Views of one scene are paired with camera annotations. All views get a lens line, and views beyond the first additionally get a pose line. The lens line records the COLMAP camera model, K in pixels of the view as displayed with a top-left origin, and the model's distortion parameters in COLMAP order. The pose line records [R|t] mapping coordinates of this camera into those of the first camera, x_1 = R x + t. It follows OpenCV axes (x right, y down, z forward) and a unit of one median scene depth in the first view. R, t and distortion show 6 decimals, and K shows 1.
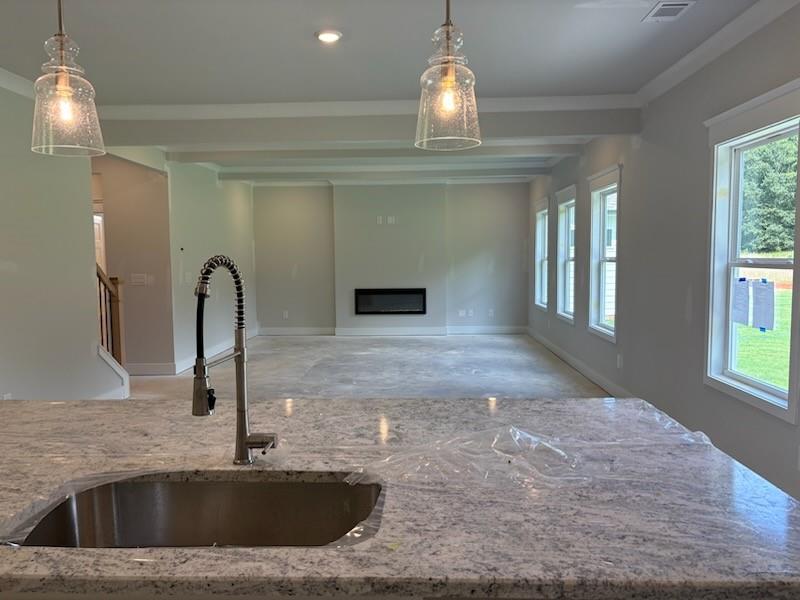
lens RADIAL K [[607.4, 0, 394.9], [0, 607.4, 305.6], [0, 0, 1]] dist [0.030859, -0.030658]
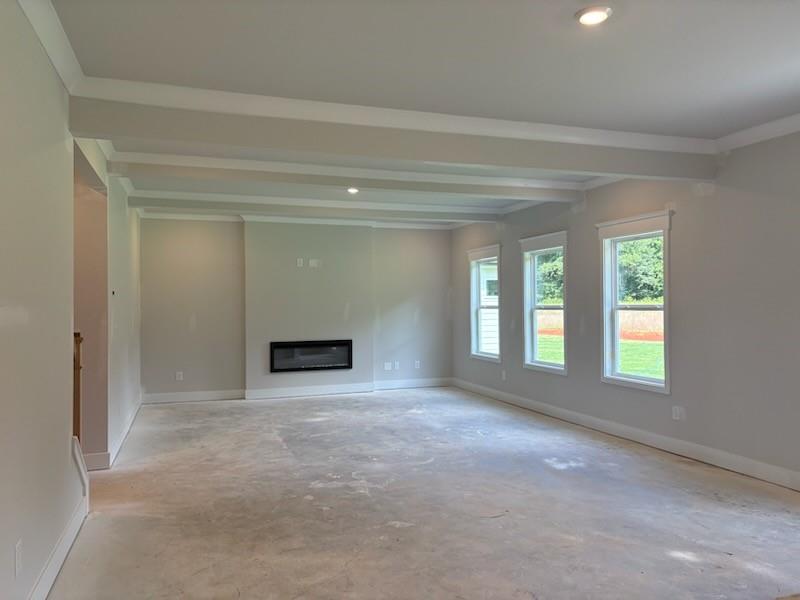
lens RADIAL K [[607.4, 0, 401.6], [0, 607.4, 297.5], [0, 0, 1]] dist [0.030859, -0.030658]
pose [[0.928362, 0.007329, 0.371605, -0.213466], [0.027996, 0.995587, -0.089575, -0.008318], [-0.370621, 0.093562, 0.924060, 0.138659]]
